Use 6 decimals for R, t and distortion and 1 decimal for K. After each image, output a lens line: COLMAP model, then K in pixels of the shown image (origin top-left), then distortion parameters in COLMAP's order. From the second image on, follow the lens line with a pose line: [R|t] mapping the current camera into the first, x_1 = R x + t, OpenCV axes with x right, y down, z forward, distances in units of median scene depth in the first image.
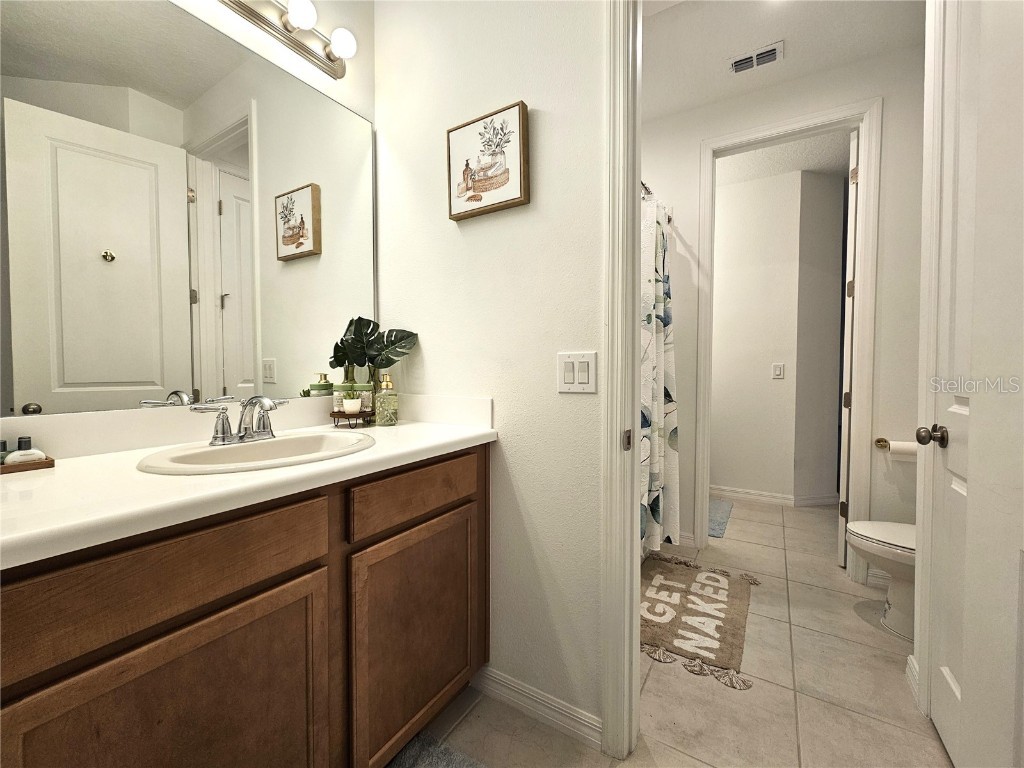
lens RADIAL K [[423.0, 0, 514.9], [0, 423.0, 381.3], [0, 0, 1]] dist [0.003568, 0.000404]
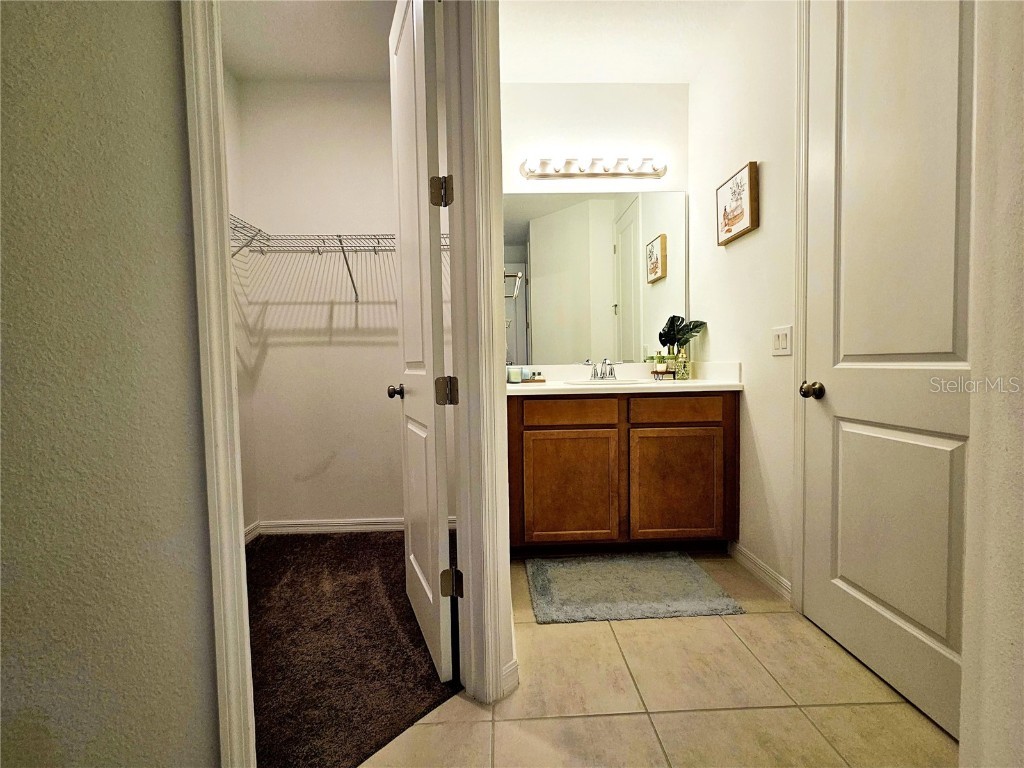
lens RADIAL K [[423.0, 0, 514.9], [0, 423.0, 381.3], [0, 0, 1]] dist [0.003568, 0.000404]
pose [[0.555291, 0.025209, -0.831274, 0.793234], [-0.005280, 0.999627, 0.026788, 0.076642], [0.831639, -0.010486, 0.555217, -0.516113]]
